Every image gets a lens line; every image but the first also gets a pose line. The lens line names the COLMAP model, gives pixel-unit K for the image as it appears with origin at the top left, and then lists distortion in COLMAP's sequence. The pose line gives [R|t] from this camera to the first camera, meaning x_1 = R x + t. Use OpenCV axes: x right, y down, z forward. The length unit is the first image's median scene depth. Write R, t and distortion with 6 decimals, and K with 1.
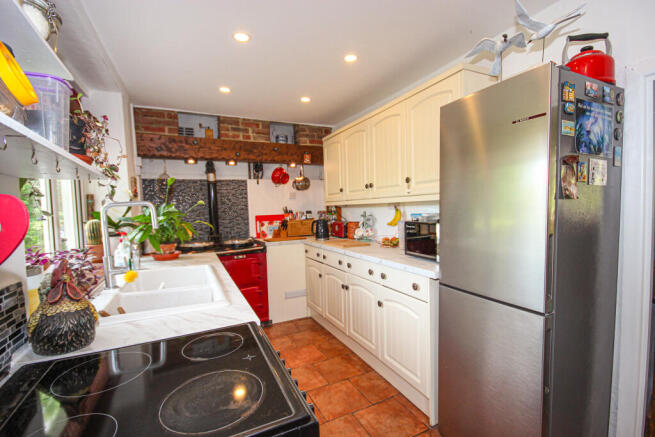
lens RADIAL K [[295.3, 0, 326.2], [0, 295.3, 219.2], [0, 0, 1]] dist [-0.021354, -0.004202]
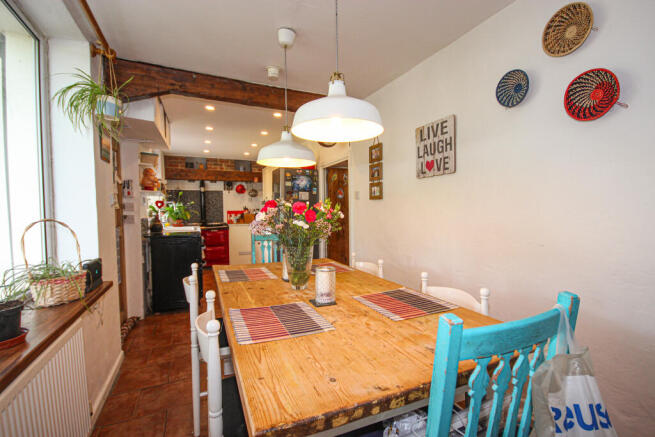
lens RADIAL K [[295.3, 0, 328.0], [0, 295.3, 219.0], [0, 0, 1]] dist [-0.021354, -0.004202]
pose [[0.999480, 0.013011, -0.029503, 0.437968], [-0.013926, 0.999421, -0.031031, 0.087013], [0.029082, 0.031426, 0.999083, -0.791923]]
